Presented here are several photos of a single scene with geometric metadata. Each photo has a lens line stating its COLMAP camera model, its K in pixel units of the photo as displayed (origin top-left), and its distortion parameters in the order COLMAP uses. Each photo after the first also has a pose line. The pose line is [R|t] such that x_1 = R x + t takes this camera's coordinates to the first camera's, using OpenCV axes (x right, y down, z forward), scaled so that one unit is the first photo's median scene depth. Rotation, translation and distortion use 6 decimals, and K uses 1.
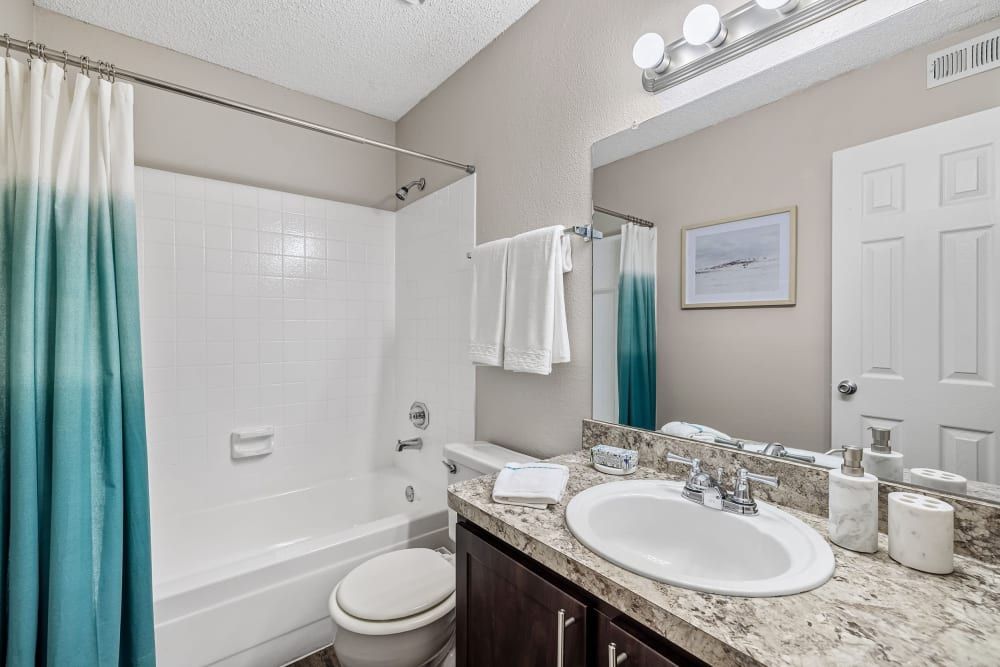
lens RADIAL K [[420.2, 0, 499.6], [0, 420.2, 325.8], [0, 0, 1]] dist [0.006126, 0.000123]
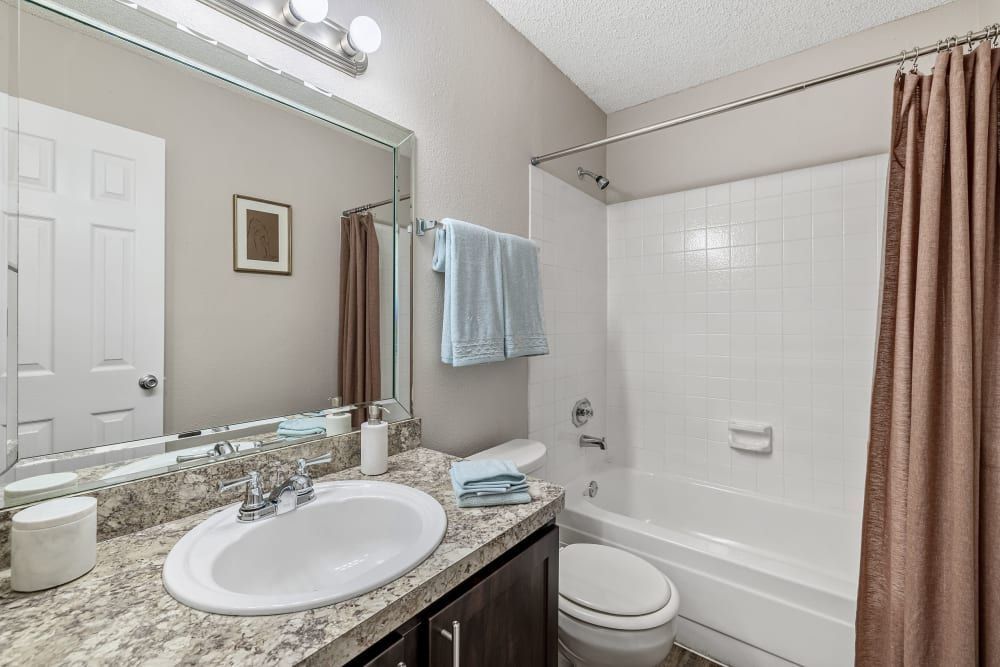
lens RADIAL K [[428.0, 0, 499.8], [0, 428.0, 314.7], [0, 0, 1]] dist [0.003515, 0.000203]
pose [[-0.206789, 0.005343, 0.978371, -0.552166], [-0.006628, 0.999954, -0.006861, -0.010128], [-0.978363, -0.007903, -0.206744, 0.762970]]
